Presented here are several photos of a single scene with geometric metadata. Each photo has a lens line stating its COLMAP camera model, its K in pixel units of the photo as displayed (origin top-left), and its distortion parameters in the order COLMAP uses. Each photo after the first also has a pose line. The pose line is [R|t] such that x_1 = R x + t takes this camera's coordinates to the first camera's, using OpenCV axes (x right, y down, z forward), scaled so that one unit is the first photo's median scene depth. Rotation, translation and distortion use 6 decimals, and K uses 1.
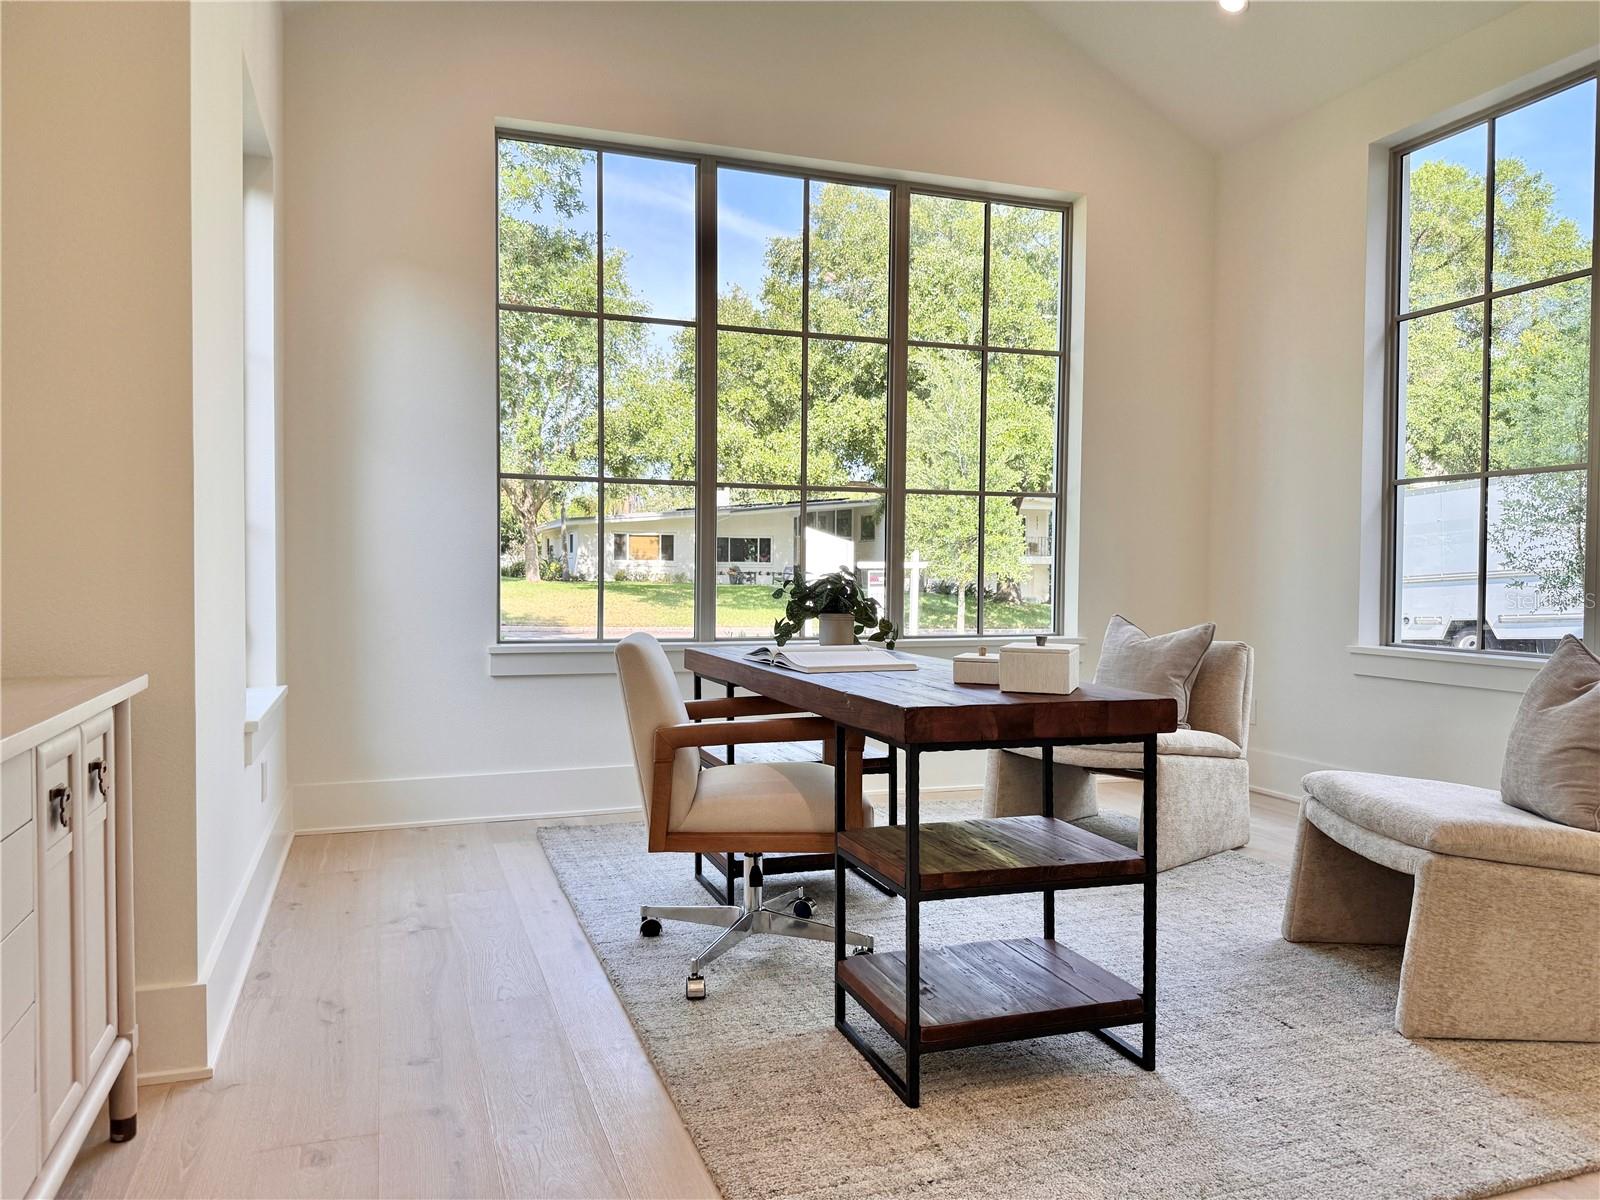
lens RADIAL K [[1135.6, 0, 800.0], [0, 1135.6, 600.0], [0, 0, 1]] dist [0.007500, 0.000389]
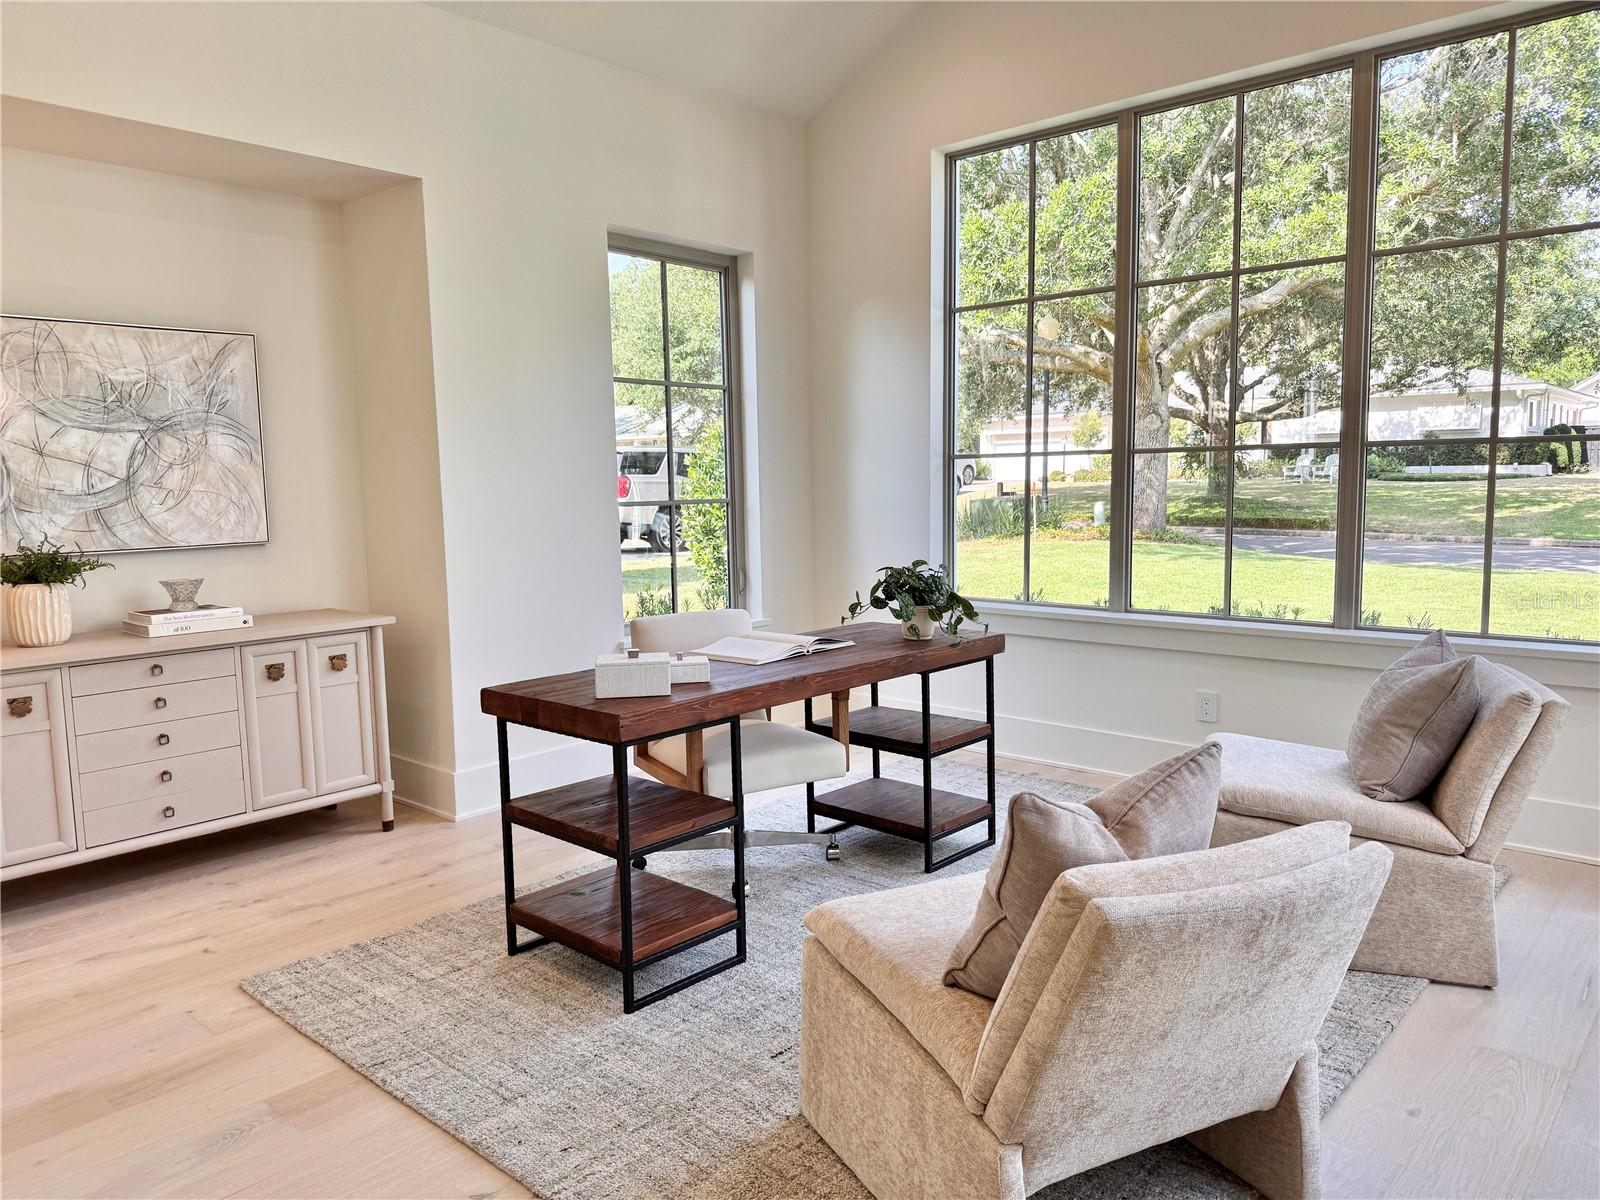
lens RADIAL K [[1135.6, 0, 800.0], [0, 1135.6, 600.0], [0, 0, 1]] dist [0.007500, 0.000389]
pose [[0.473773, 0.088448, -0.876194, 1.269381], [-0.003743, 0.995137, 0.098431, -0.135553], [0.880639, -0.043354, 0.471800, 0.536052]]
